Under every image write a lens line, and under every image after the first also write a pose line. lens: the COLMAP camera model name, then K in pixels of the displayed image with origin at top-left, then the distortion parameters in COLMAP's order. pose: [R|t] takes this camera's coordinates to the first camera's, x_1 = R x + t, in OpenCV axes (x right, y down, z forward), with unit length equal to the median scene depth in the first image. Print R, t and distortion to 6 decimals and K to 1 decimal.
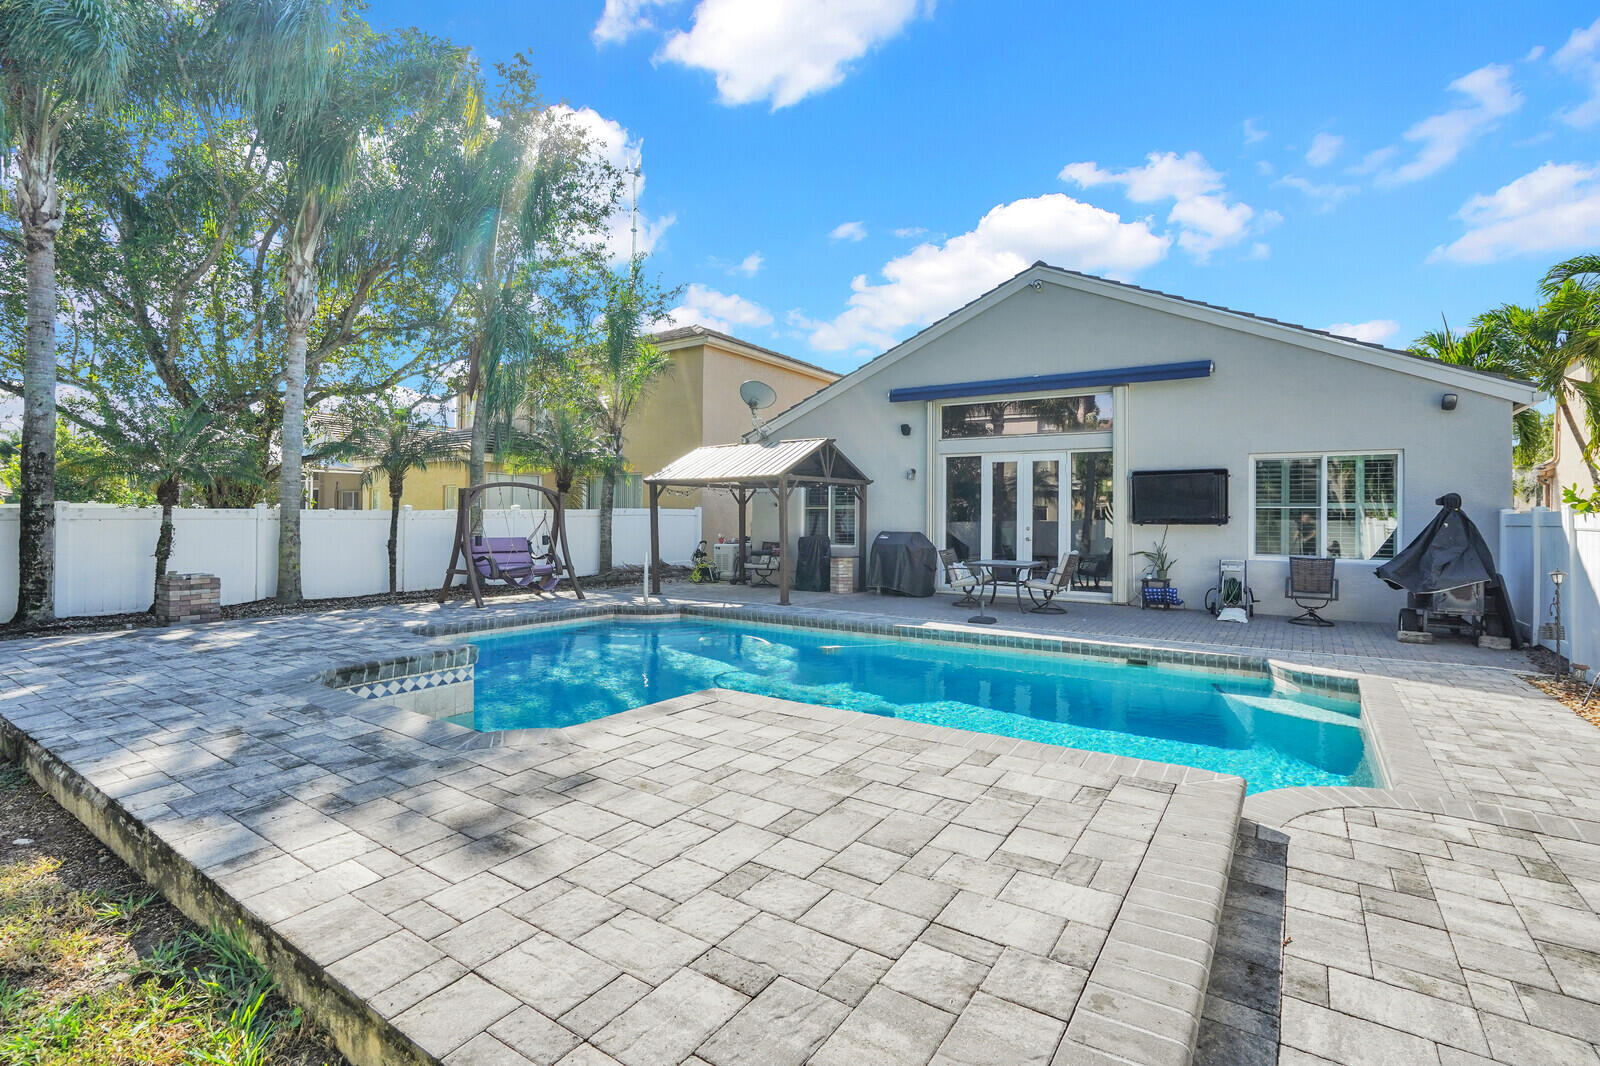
lens RADIAL K [[745.7, 0, 801.6], [0, 745.7, 523.8], [0, 0, 1]] dist [-0.020822, 0.001392]
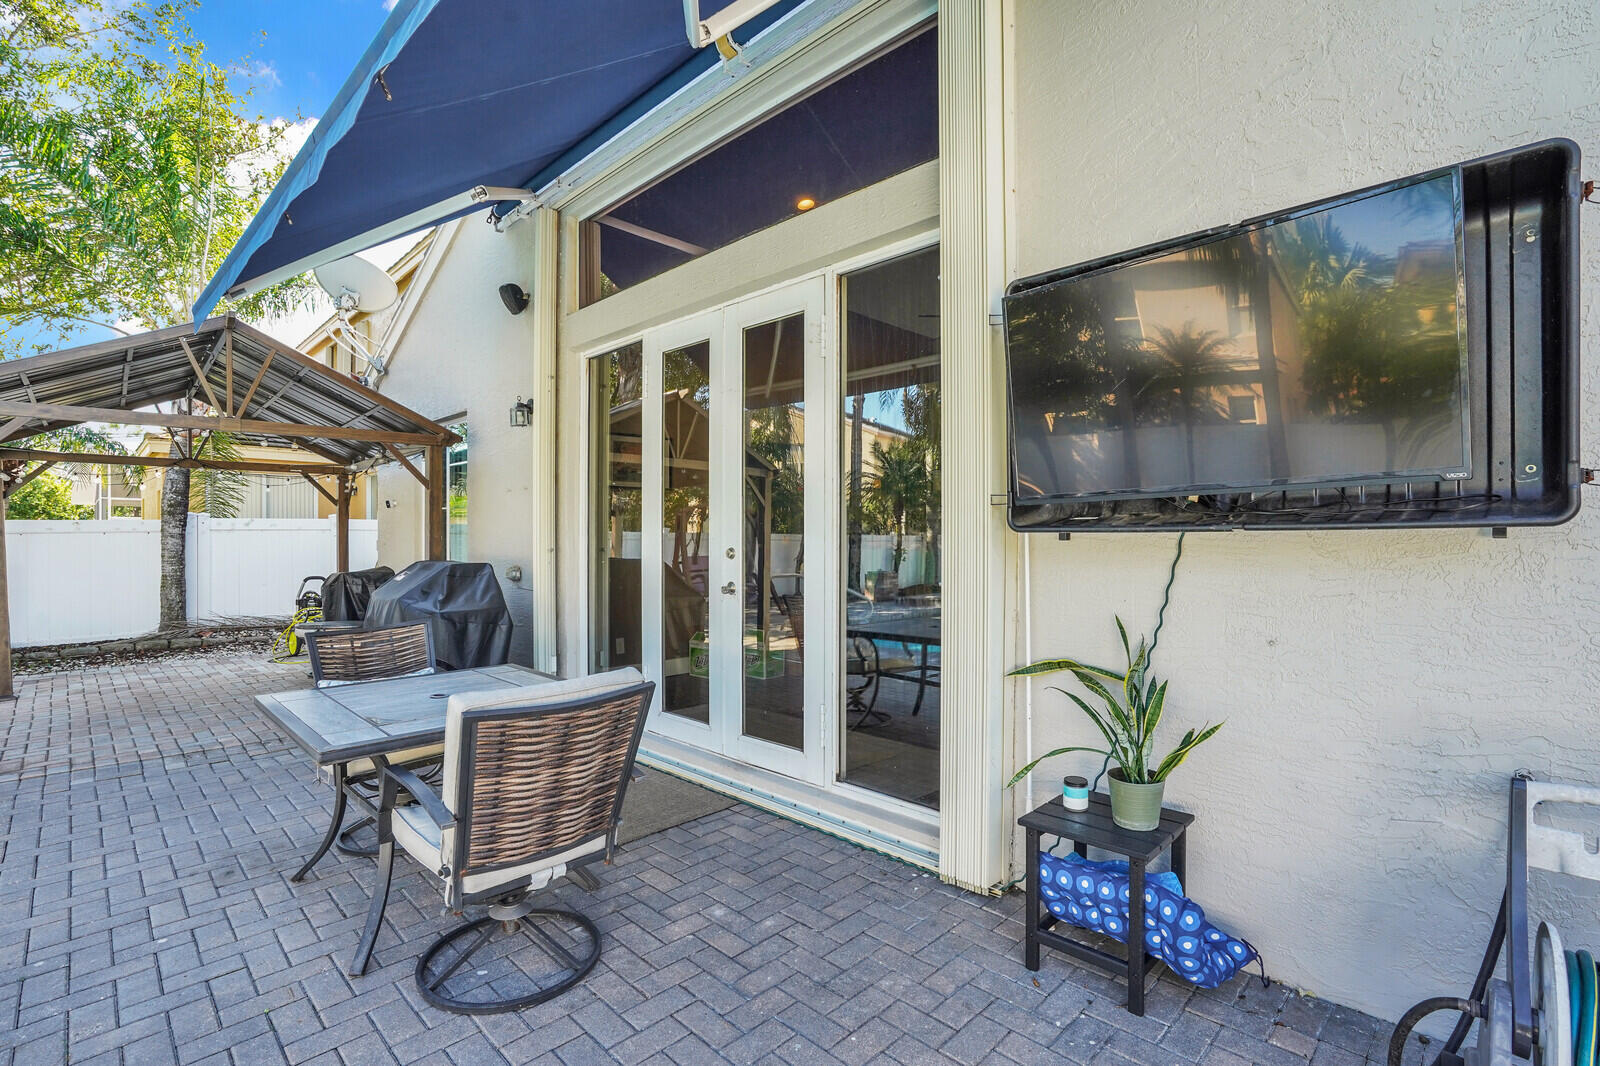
lens RADIAL K [[745.7, 0, 797.5], [0, 745.7, 537.9], [0, 0, 1]] dist [-0.020822, 0.001392]
pose [[0.980406, -0.001964, -0.196977, 0.418917], [-0.001480, 0.999849, -0.017338, 0.005703], [0.196982, 0.017290, 0.980255, 0.760928]]
